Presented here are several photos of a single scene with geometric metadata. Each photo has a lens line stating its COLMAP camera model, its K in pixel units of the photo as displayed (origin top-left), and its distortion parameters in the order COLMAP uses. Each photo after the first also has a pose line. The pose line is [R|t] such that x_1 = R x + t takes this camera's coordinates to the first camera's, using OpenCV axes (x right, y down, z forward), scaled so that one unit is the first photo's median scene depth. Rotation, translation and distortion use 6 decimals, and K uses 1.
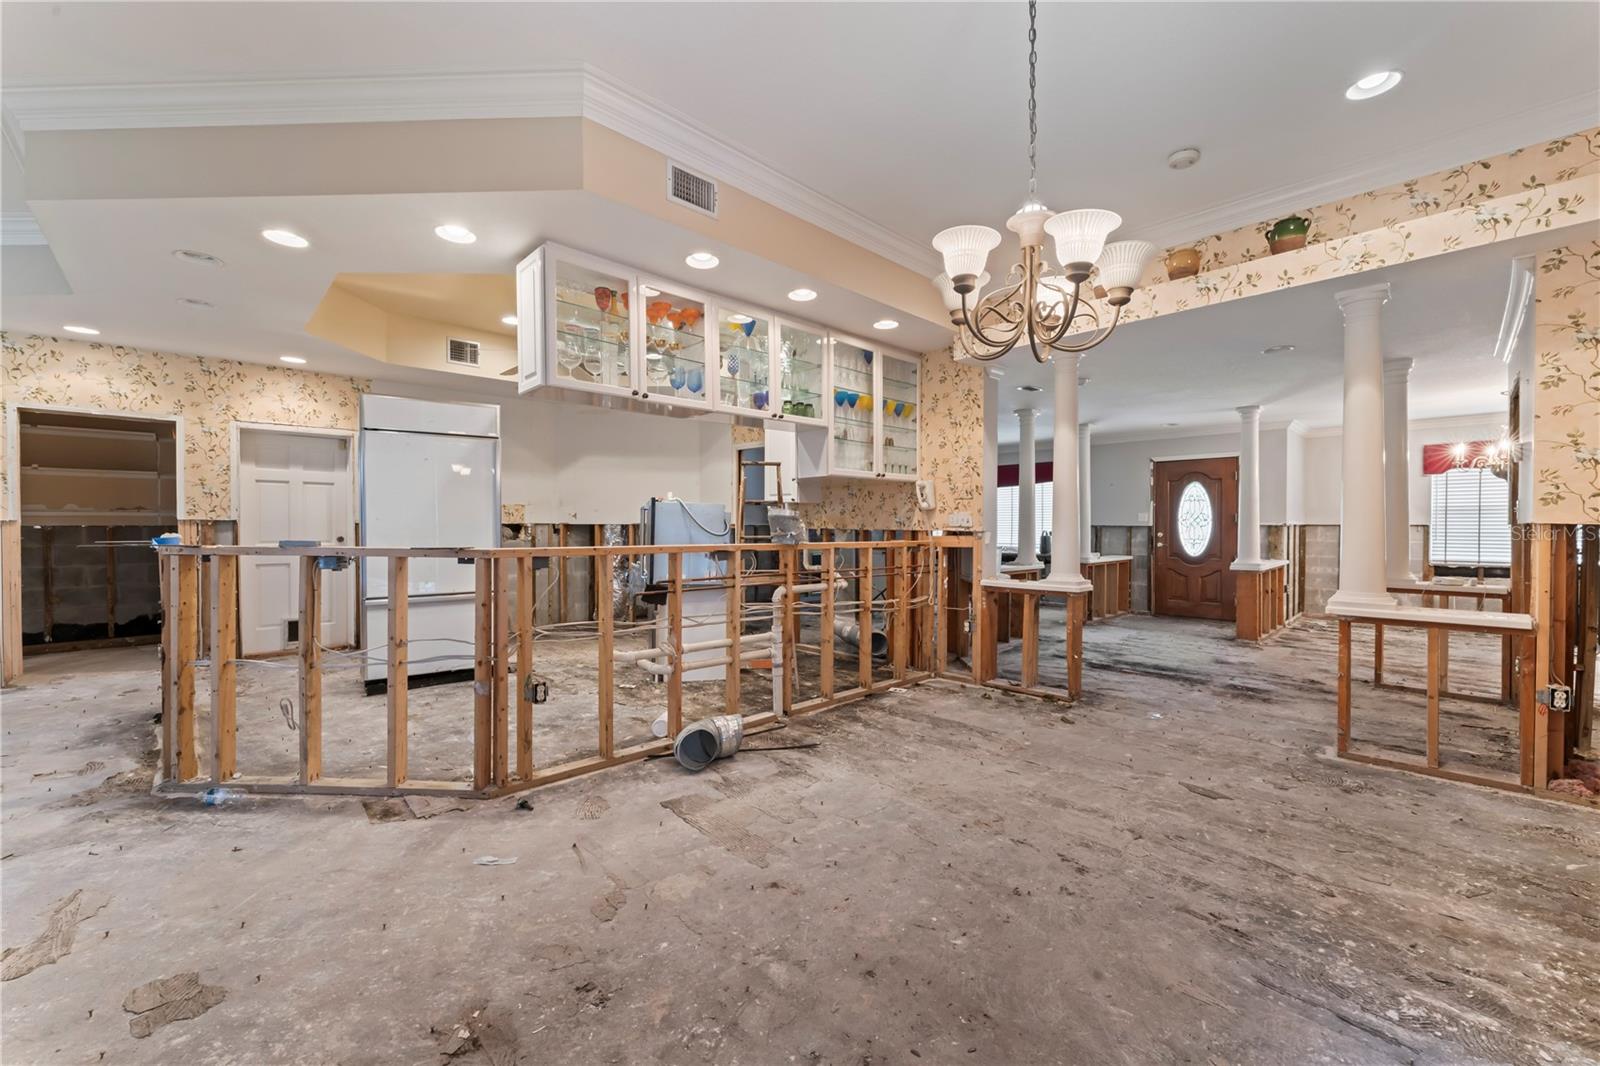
lens RADIAL K [[648.4, 0, 800.4], [0, 648.4, 534.9], [0, 0, 1]] dist [0.003473, 0.000703]
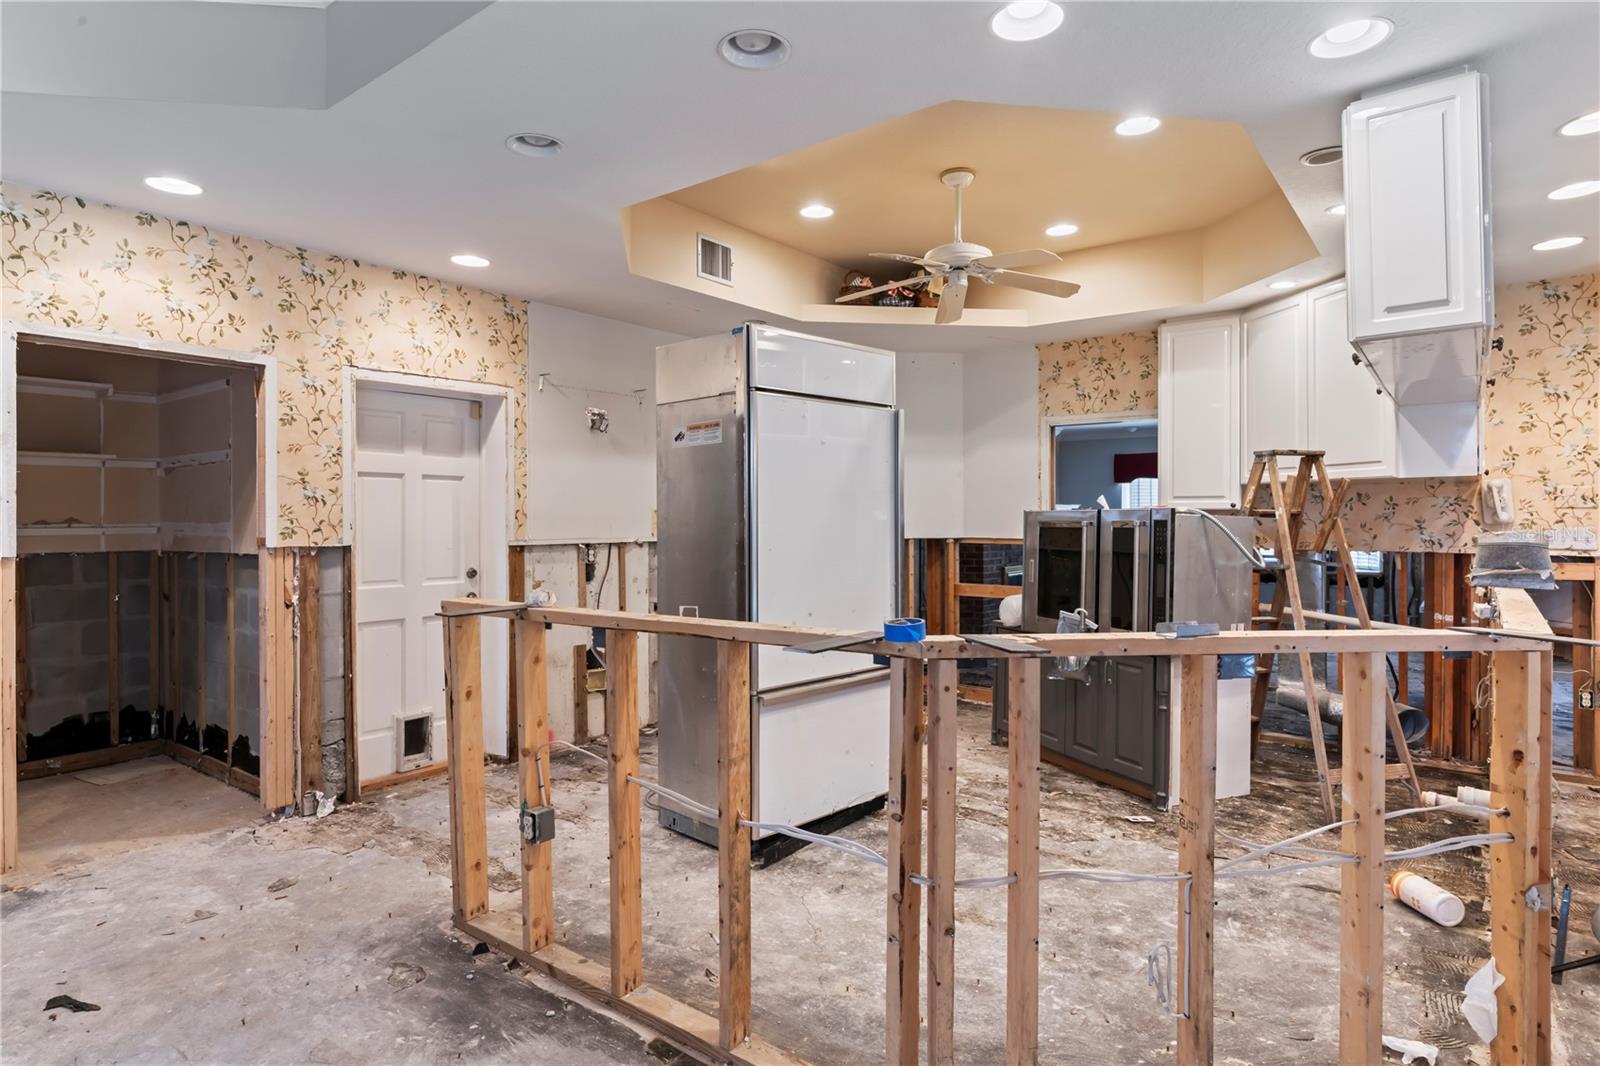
lens RADIAL K [[882.8, 0, 797.8], [0, 882.8, 527.1], [0, 0, 1]] dist [0.004513, -0.000235]
pose [[0.987827, -0.005638, 0.155457, -0.618328], [0.006523, 0.999965, -0.005180, -0.032782], [-0.155422, 0.006131, 0.987829, 0.201027]]
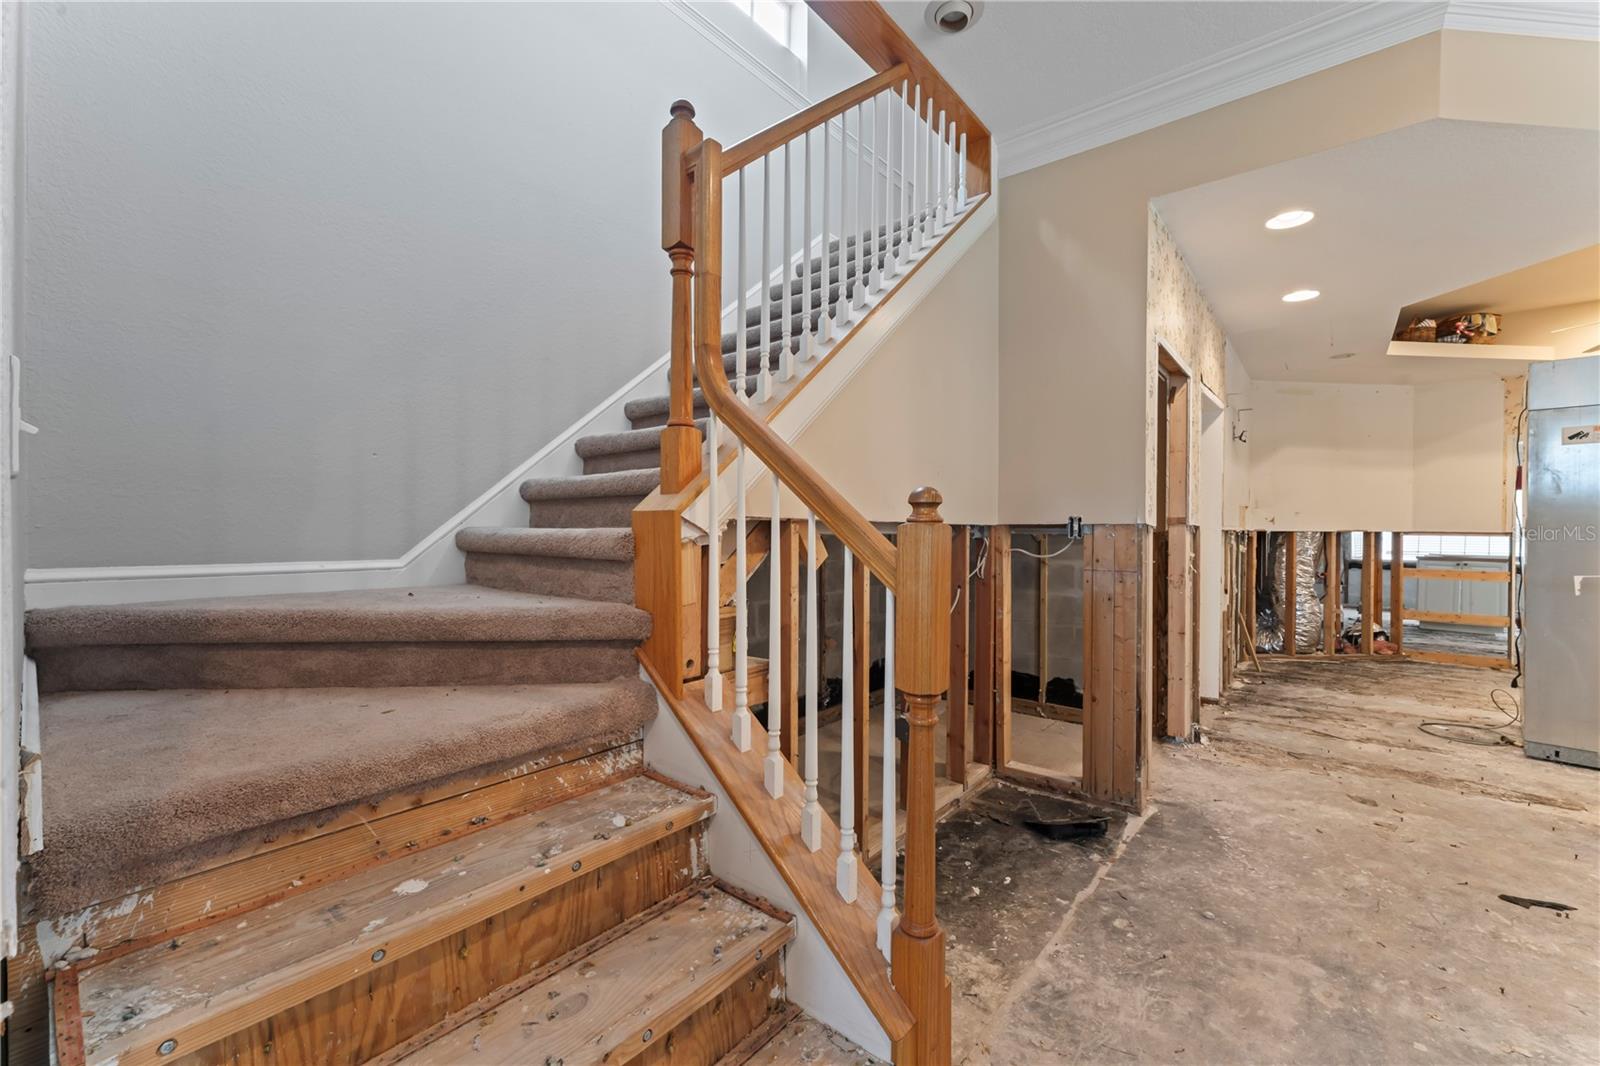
lens RADIAL K [[648.4, 0, 801.9], [0, 648.4, 534.7], [0, 0, 1]] dist [0.003473, 0.000703]
pose [[0.990866, 0.001134, 0.134842, -1.453847], [0.000107, 0.999958, -0.009197, -0.005697], [-0.134847, 0.009128, 0.990824, 0.396878]]
